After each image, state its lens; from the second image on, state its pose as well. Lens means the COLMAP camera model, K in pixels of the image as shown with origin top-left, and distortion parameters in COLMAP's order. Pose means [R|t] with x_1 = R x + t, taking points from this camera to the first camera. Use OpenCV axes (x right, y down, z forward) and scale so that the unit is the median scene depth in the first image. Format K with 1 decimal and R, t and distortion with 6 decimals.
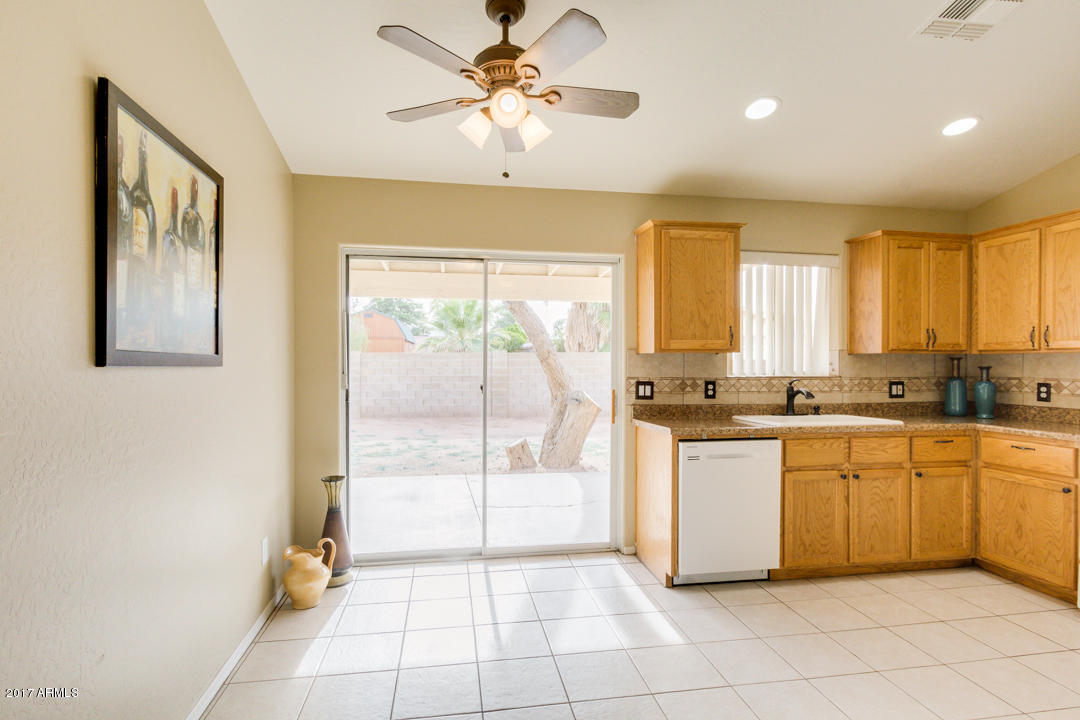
lens RADIAL K [[540.9, 0, 524.6], [0, 540.9, 366.4], [0, 0, 1]] dist [-0.000795, -0.001786]
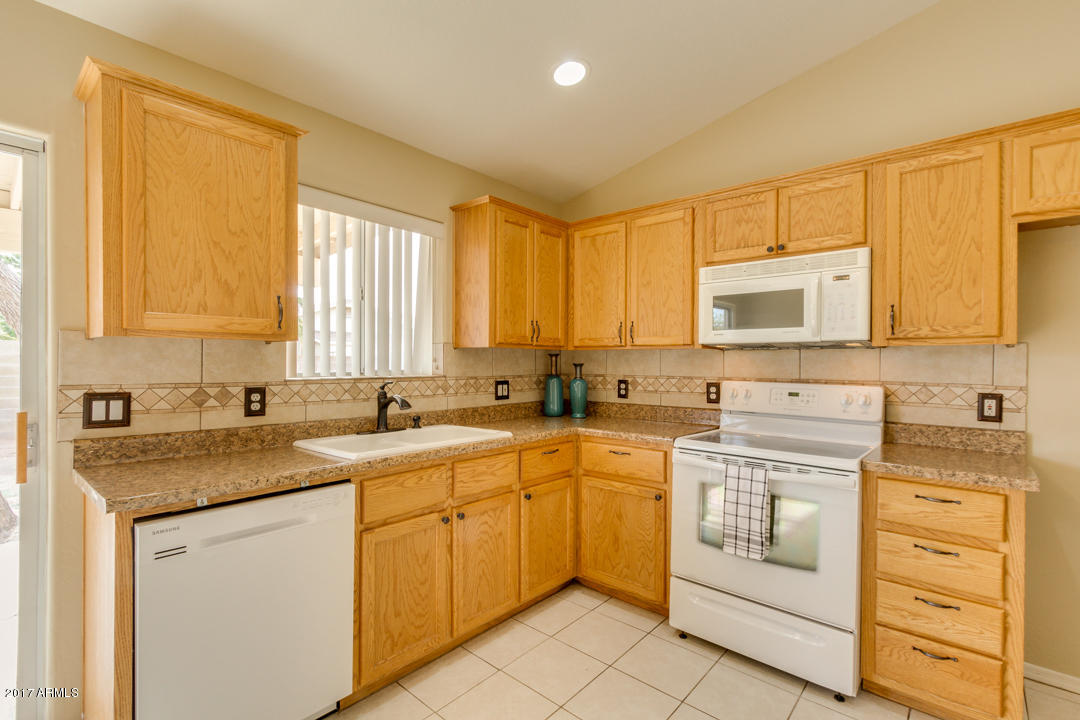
lens RADIAL K [[505.6, 0, 539.4], [0, 505.6, 362.4], [0, 0, 1]] dist [-0.000756, 0.000199]
pose [[0.767214, 0.000819, 0.641390, 0.231254], [0.000057, 0.999999, -0.001345, -0.000421], [-0.641391, 0.001069, 0.767213, 0.368338]]
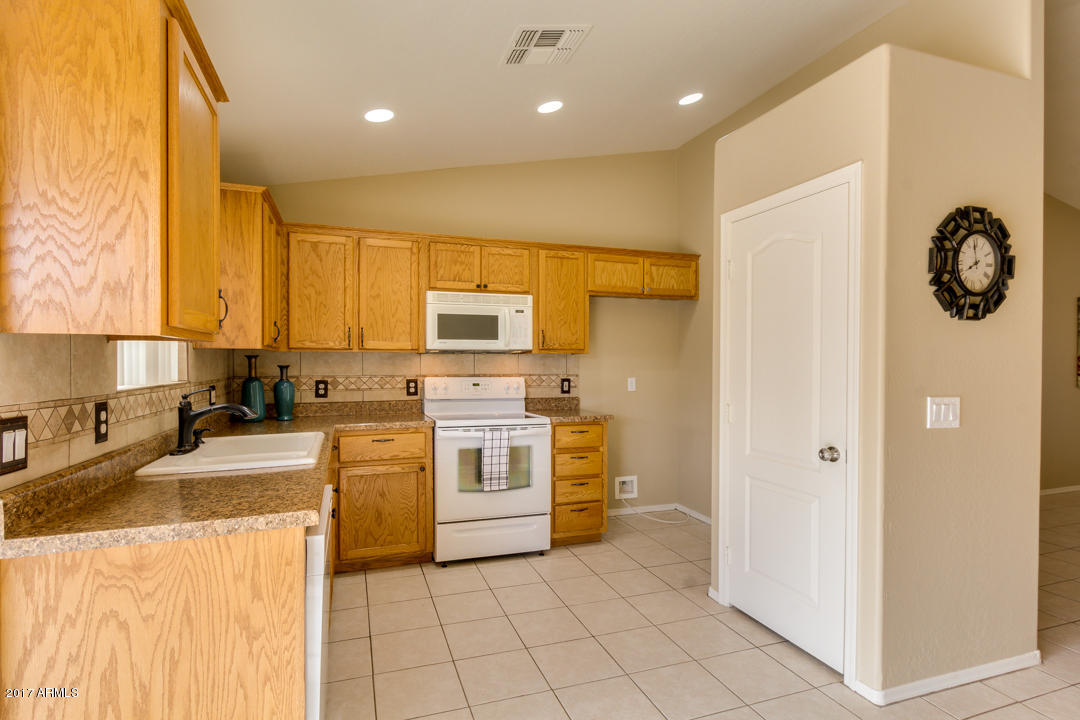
lens RADIAL K [[535.9, 0, 543.9], [0, 535.9, 367.6], [0, 0, 1]] dist [0.001326, 0.000356]
pose [[-0.182346, -0.011407, 0.983168, -0.157103], [0.005488, 0.999905, 0.012619, -0.004936], [-0.983219, 0.007697, -0.182267, 0.750769]]
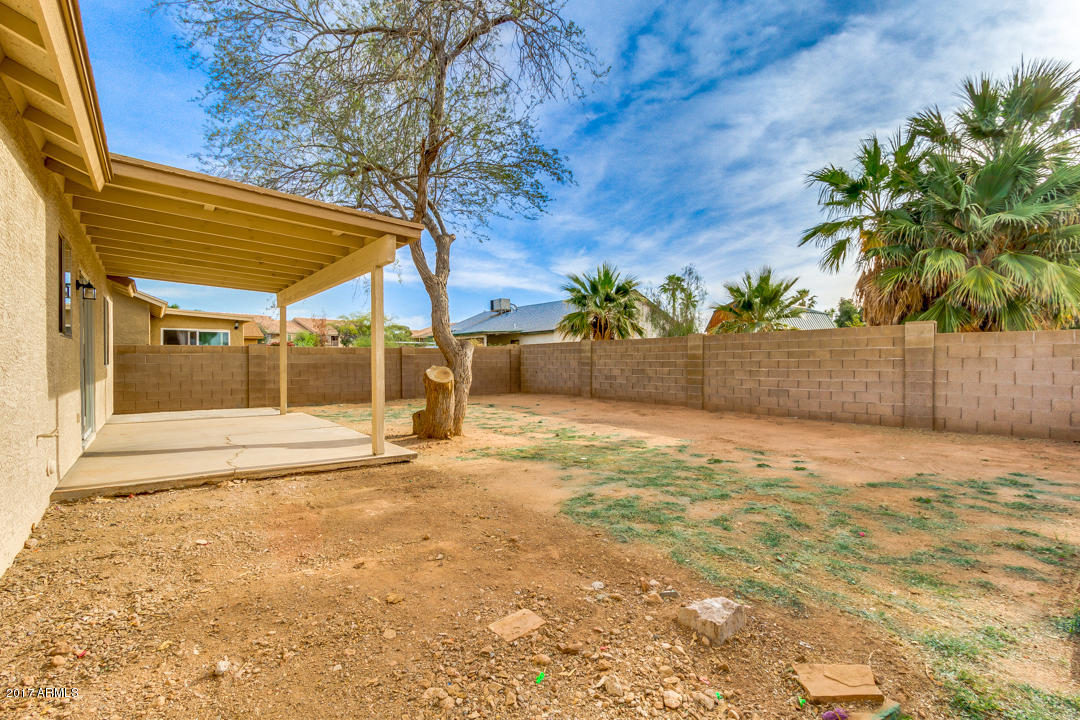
lens RADIAL K [[505.6, 0, 539.4], [0, 505.6, 362.4], [0, 0, 1]] dist [-0.000756, 0.000199]
pose [[0.475315, 0.001574, -0.879814, 2.106744], [-0.003659, 0.999993, -0.000188, 0.073872], [0.879808, 0.003308, 0.475317, 1.393094]]
